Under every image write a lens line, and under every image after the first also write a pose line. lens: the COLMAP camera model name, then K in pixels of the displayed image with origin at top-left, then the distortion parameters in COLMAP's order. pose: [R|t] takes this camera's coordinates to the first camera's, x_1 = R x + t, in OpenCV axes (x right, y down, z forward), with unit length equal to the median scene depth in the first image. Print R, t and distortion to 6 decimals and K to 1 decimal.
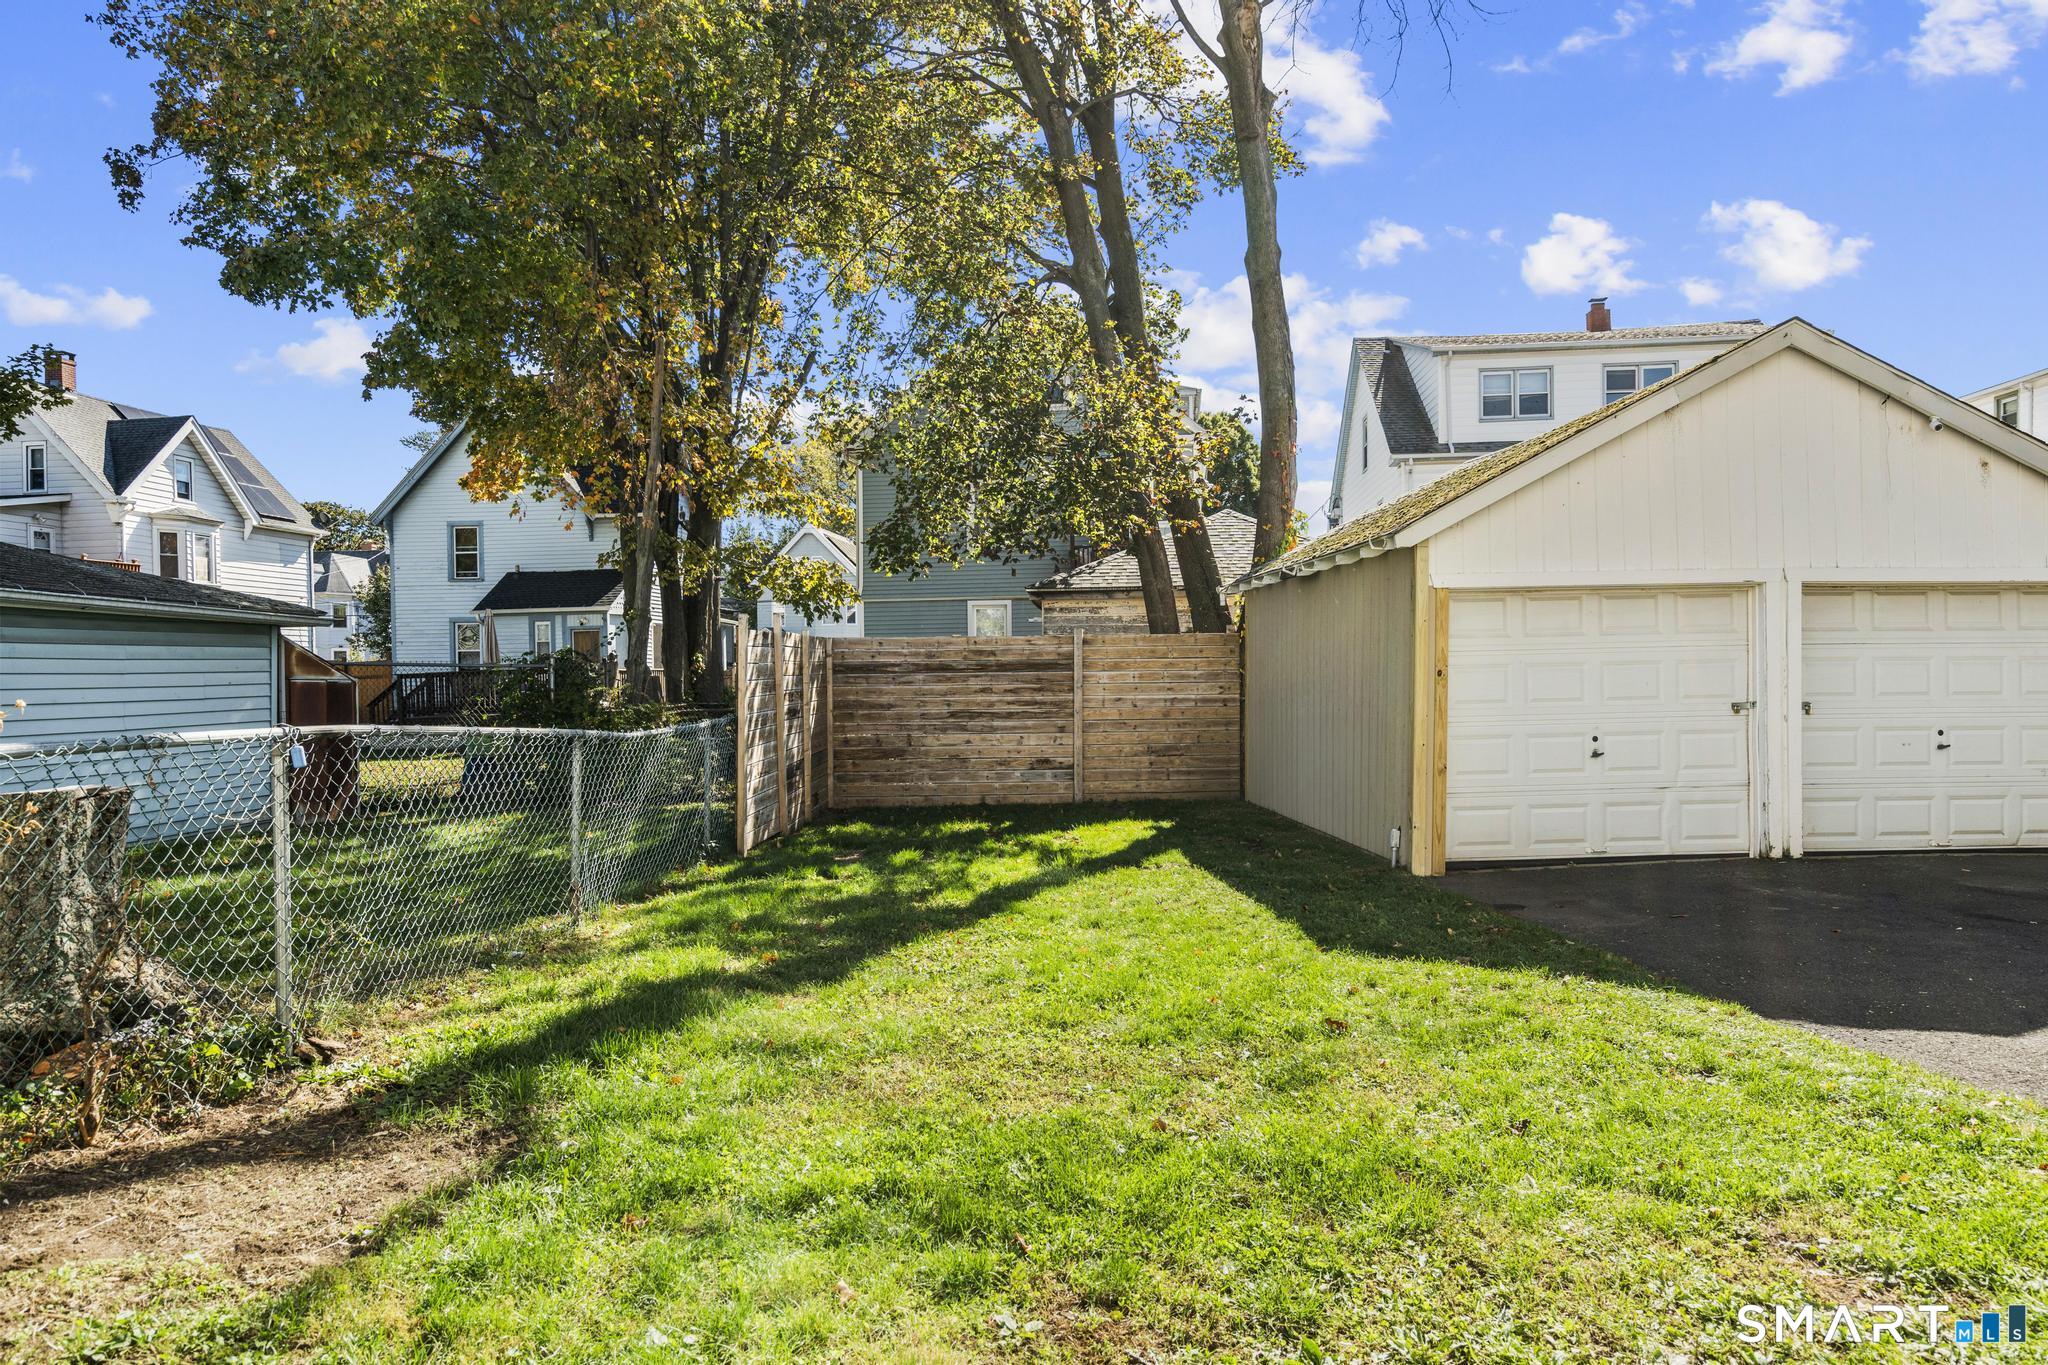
lens RADIAL K [[1278.6, 0, 1025.5], [0, 1278.6, 618.1], [0, 0, 1]] dist [0.002163, 0.000289]
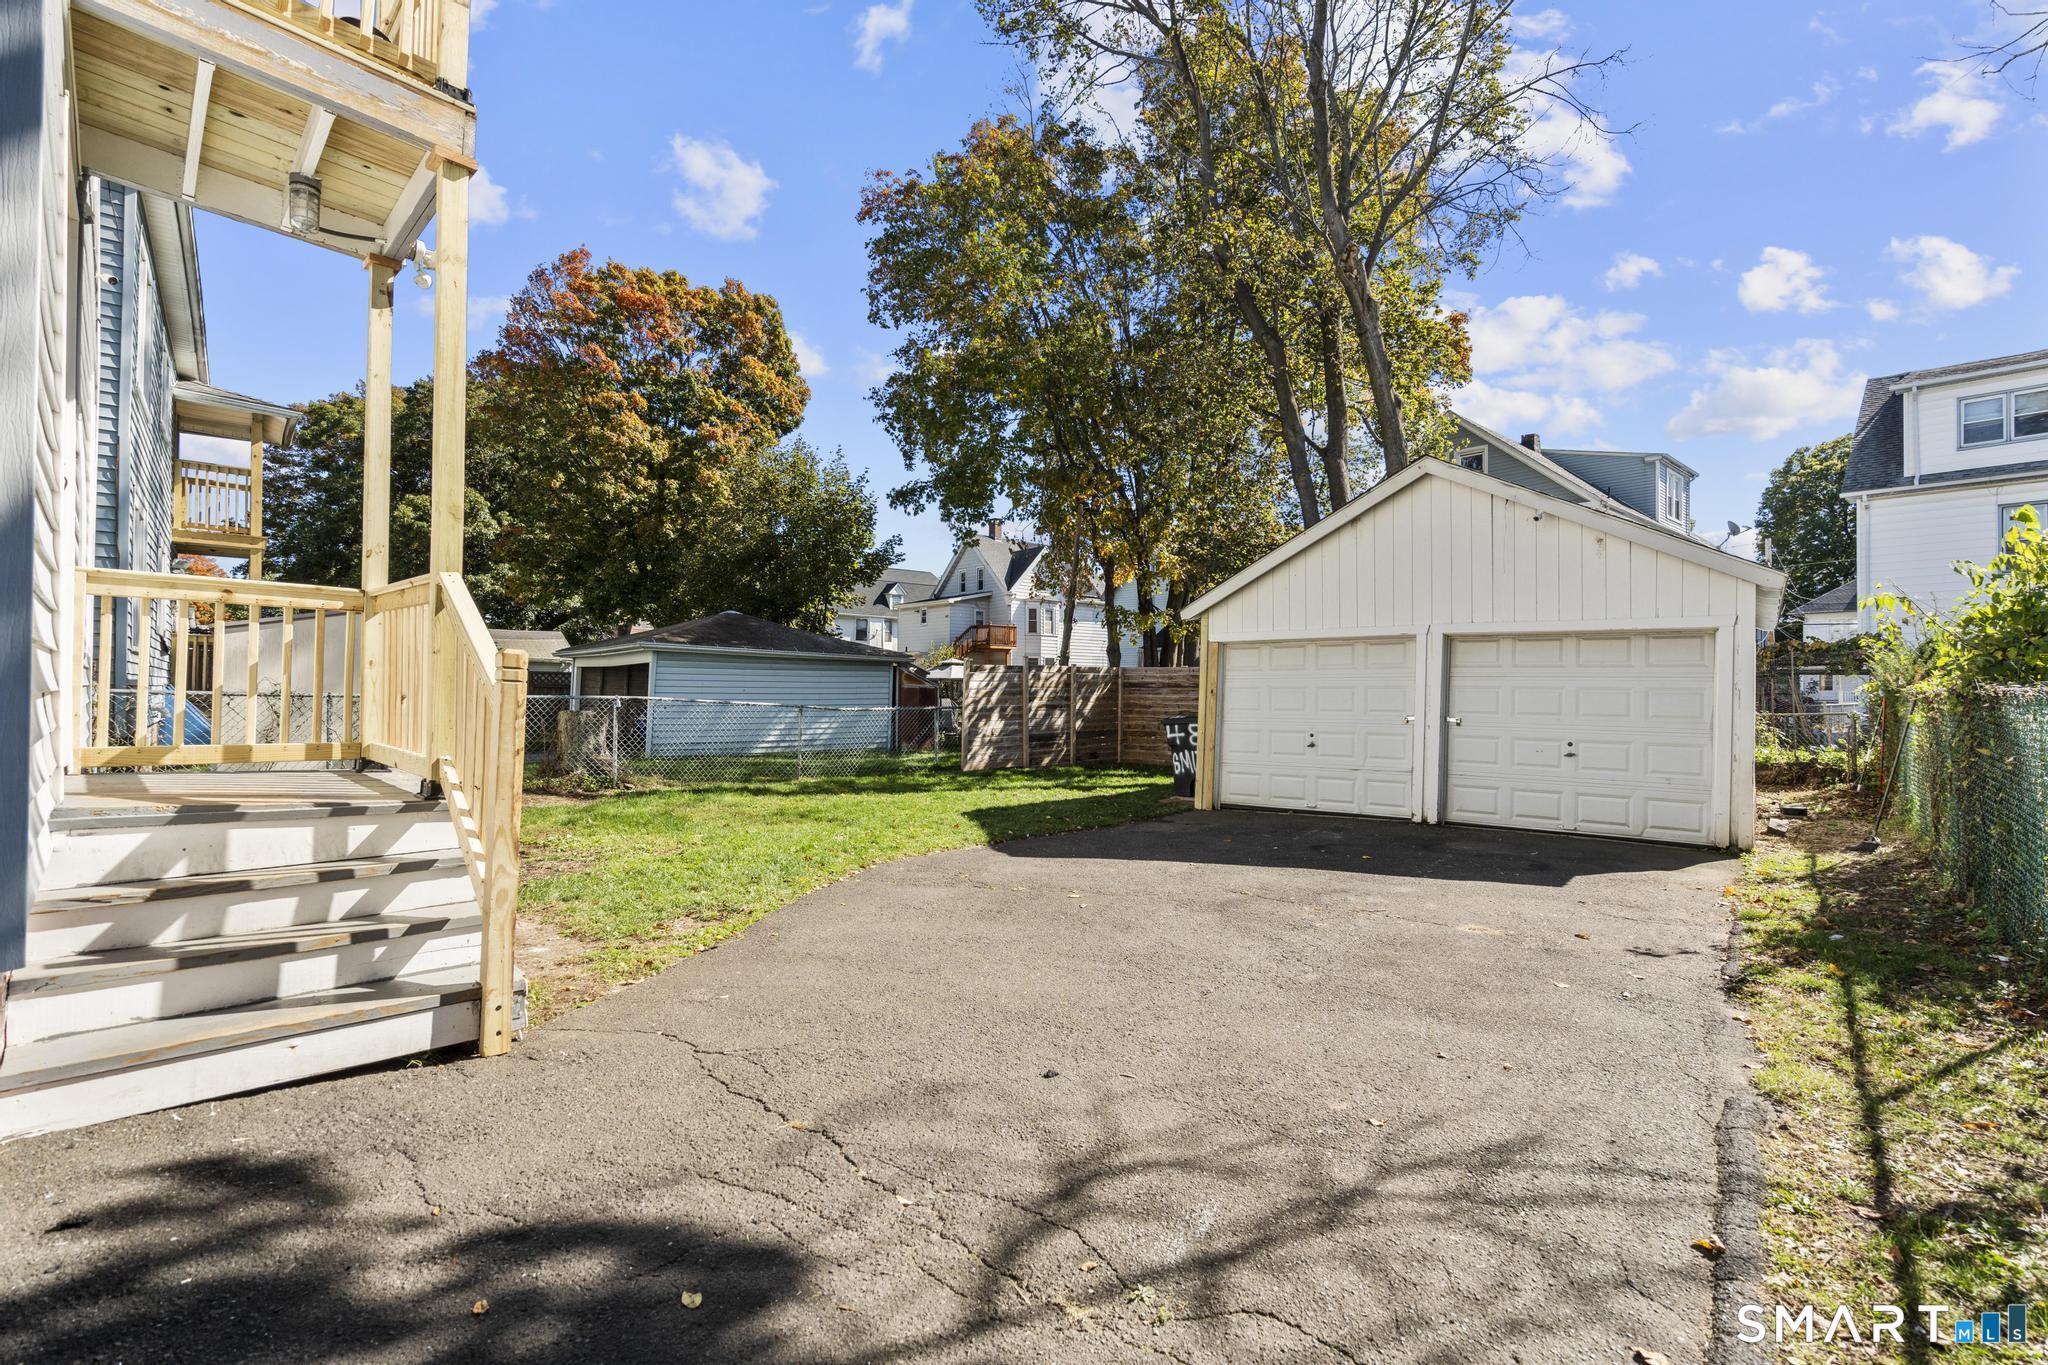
lens RADIAL K [[921.0, 0, 1024.0], [0, 921.0, 682.5], [0, 0, 1]] dist [-0.021596, 0.017005]
pose [[0.748299, 0.013146, -0.663232, 0.595509], [0.011011, 0.999420, 0.032233, -0.006943], [0.663271, -0.031423, 0.747720, -0.049237]]
